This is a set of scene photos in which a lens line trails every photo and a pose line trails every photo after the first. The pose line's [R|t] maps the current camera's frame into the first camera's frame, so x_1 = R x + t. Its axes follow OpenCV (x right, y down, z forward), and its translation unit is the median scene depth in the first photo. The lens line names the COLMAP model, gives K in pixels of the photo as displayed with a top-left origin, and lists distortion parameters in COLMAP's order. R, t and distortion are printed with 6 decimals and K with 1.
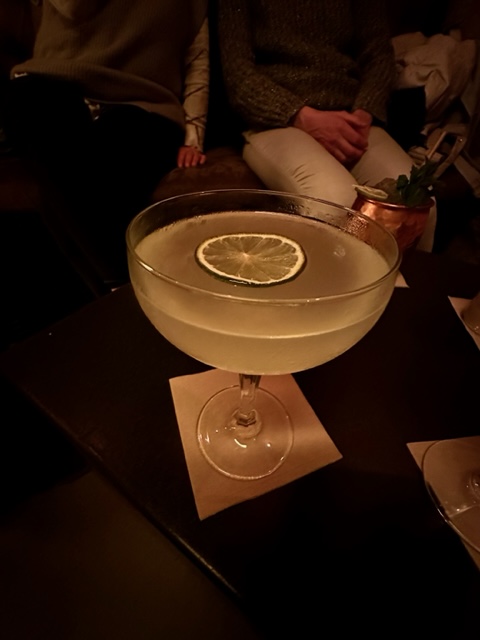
lens RADIAL K [[256.4, 0, 240.0], [0, 256.4, 320.0], [0, 0, 1]] dist [-0.000125, 0.002987]
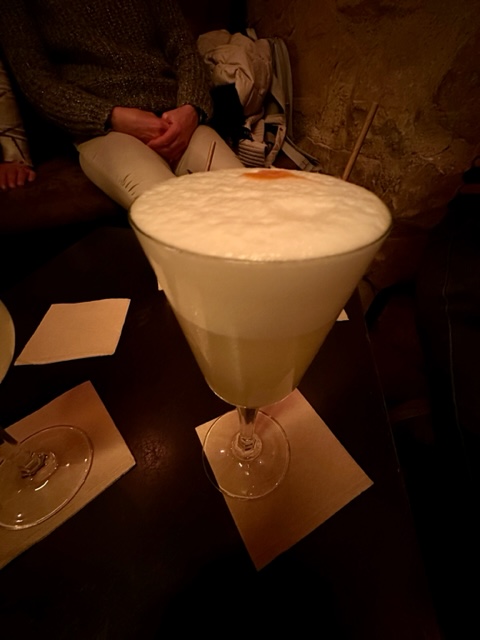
lens RADIAL K [[256.4, 0, 240.0], [0, 256.4, 320.0], [0, 0, 1]] dist [-0.000125, 0.002987]
pose [[0.929897, -0.275067, 0.244190, 0.186807], [0.266680, 0.961422, 0.067451, -0.008376], [-0.253323, 0.002398, 0.967379, -0.056763]]
